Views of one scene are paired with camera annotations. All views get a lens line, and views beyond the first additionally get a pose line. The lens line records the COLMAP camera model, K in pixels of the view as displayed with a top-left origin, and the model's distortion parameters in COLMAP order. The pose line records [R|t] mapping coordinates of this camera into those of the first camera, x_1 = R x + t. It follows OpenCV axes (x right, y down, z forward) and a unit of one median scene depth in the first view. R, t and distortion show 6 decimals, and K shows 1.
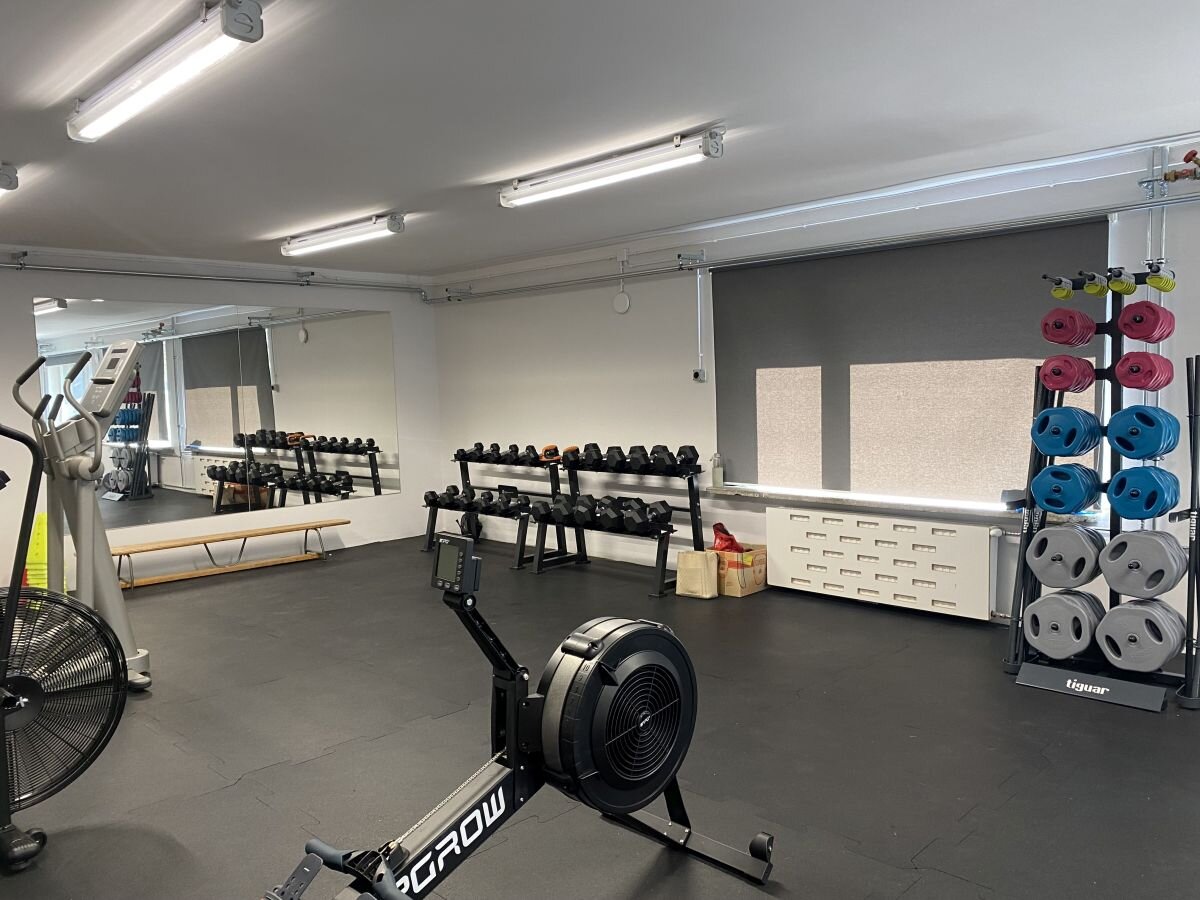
lens RADIAL K [[900.8, 0, 607.1], [0, 900.8, 451.4], [0, 0, 1]] dist [0.054143, -0.066594]
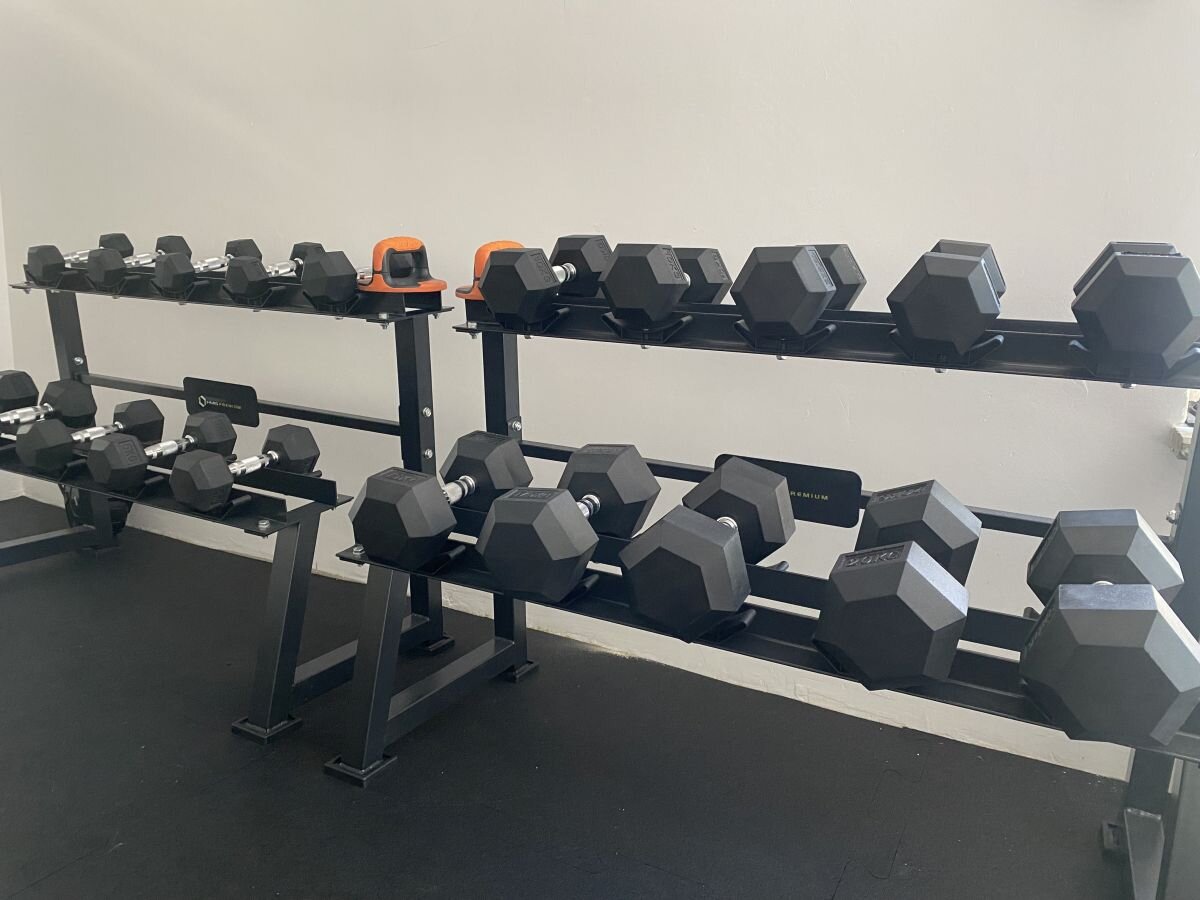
lens RADIAL K [[911.8, 0, 598.6], [0, 911.8, 452.0], [0, 0, 1]] dist [0.070816, -0.061950]
pose [[0.955546, 0.023341, 0.293918, -0.079979], [-0.058757, 0.991942, 0.112248, 0.019617], [-0.288929, -0.124528, 0.949217, 0.673512]]
